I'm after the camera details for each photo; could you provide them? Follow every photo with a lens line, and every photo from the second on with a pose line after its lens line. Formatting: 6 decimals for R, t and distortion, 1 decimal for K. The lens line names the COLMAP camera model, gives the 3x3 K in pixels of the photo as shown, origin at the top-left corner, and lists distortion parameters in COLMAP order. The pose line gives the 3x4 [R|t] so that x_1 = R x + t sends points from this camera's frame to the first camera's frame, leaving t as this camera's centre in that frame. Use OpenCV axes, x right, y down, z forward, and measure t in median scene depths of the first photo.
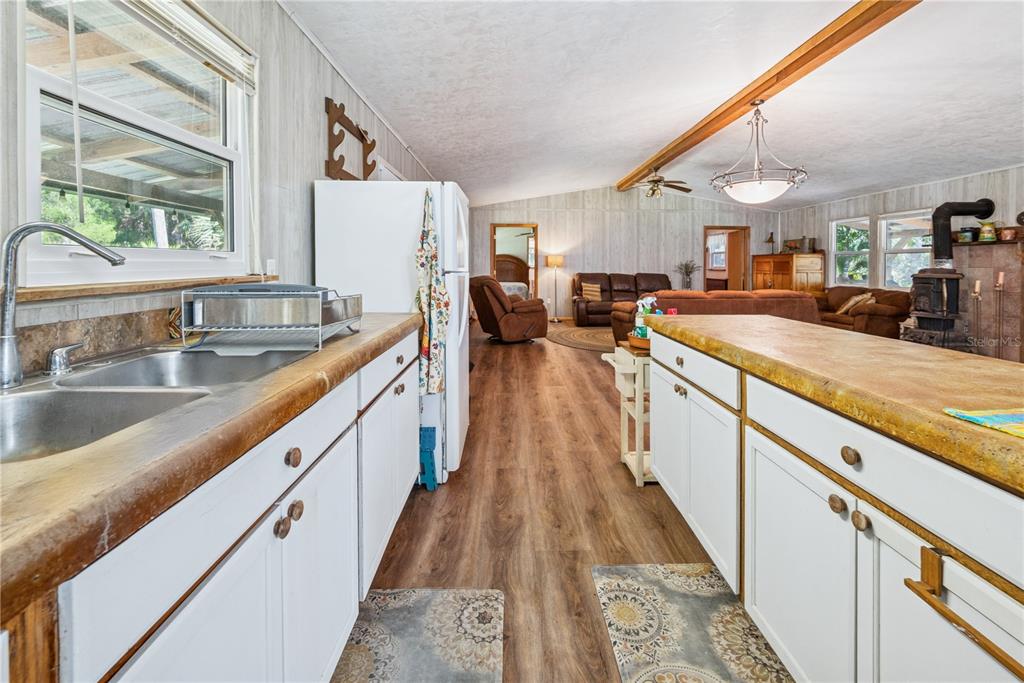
lens RADIAL K [[431.3, 0, 534.7], [0, 431.3, 261.5], [0, 0, 1]] dist [-0.011951, 0.000248]
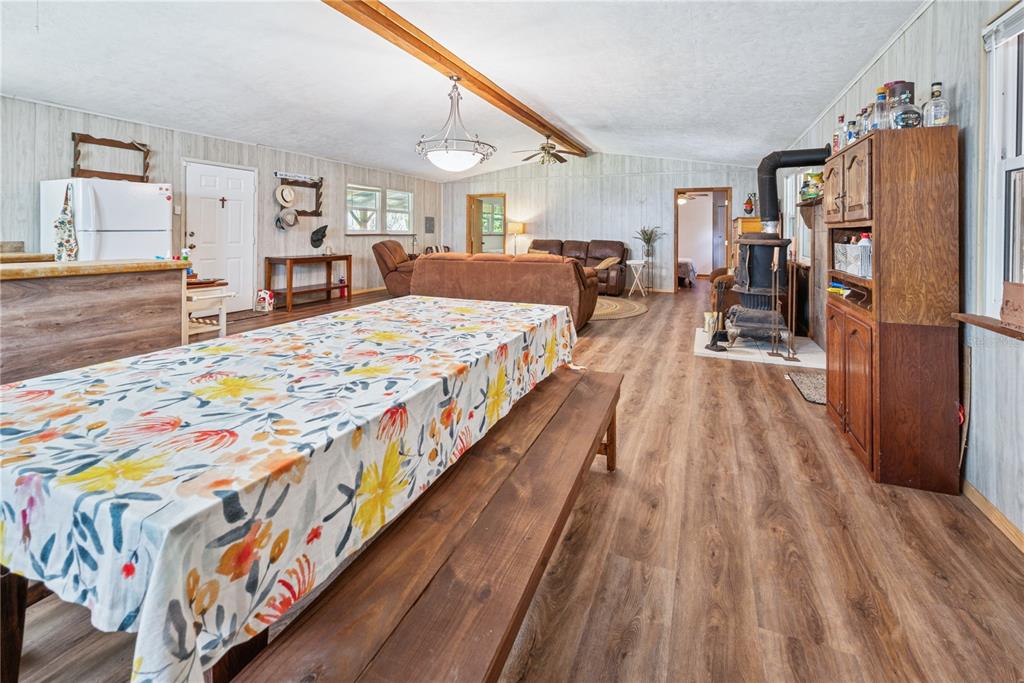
lens RADIAL K [[431.3, 0, 526.2], [0, 431.3, 231.7], [0, 0, 1]] dist [-0.011951, 0.000248]
pose [[0.919436, -0.003739, -0.393221, 2.061686], [0.004070, 0.999992, 0.000009, 0.033582], [0.393218, -0.001608, 0.919444, 0.144429]]
